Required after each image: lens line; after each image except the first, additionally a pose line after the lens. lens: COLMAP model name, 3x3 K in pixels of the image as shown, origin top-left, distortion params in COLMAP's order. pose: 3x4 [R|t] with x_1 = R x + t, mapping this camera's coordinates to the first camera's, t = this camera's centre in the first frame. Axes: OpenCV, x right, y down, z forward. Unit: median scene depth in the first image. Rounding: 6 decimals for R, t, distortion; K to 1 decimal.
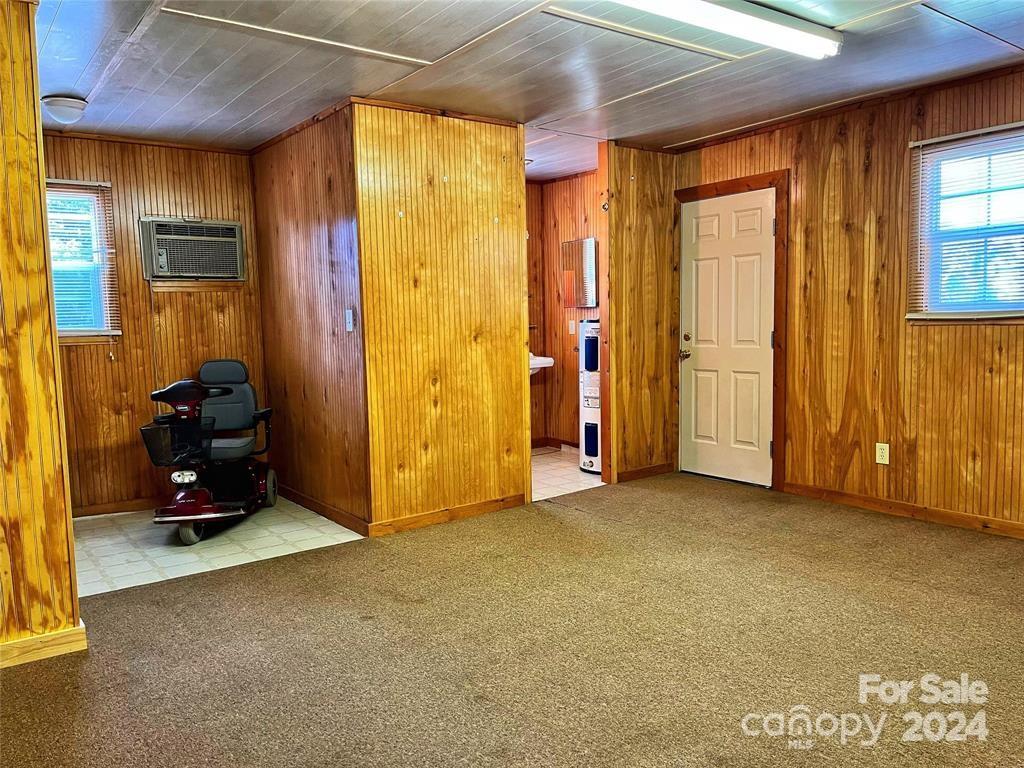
lens RADIAL K [[836.5, 0, 536.5], [0, 836.5, 386.6], [0, 0, 1]] dist [0.078839, -0.118986]
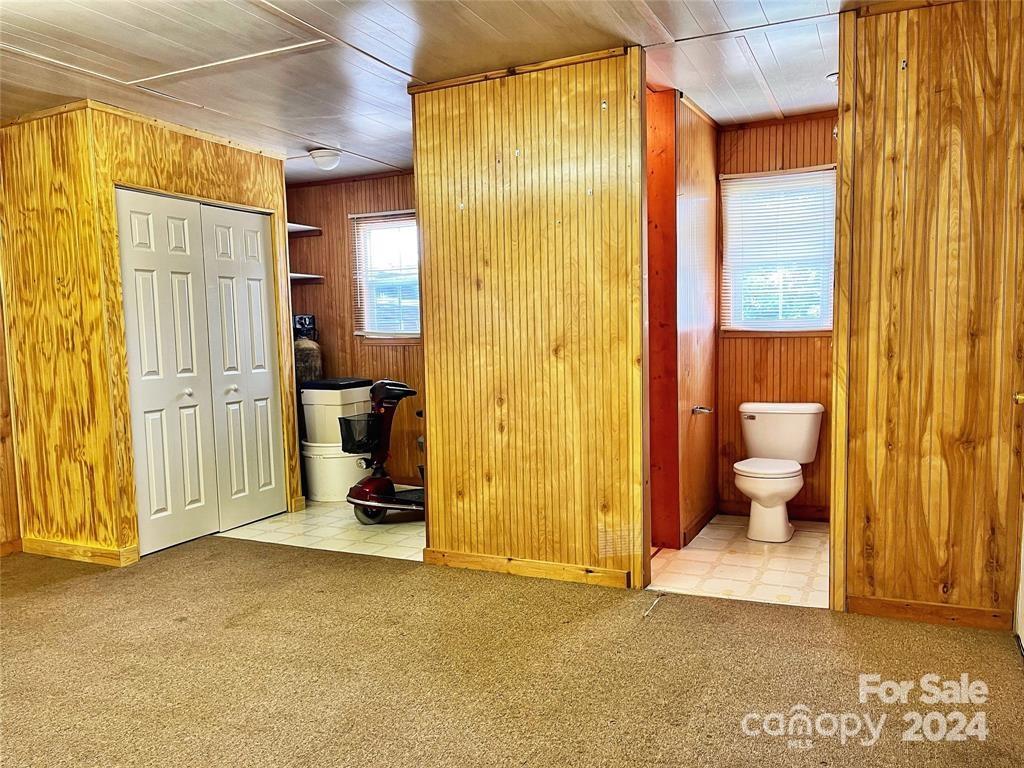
lens RADIAL K [[836.5, 0, 536.5], [0, 836.5, 386.6], [0, 0, 1]] dist [0.078839, -0.118986]
pose [[0.398822, 0.076630, -0.913821, 0.651747], [-0.065001, 0.996358, 0.055182, -0.069543], [0.914722, 0.037392, 0.402350, 0.700741]]
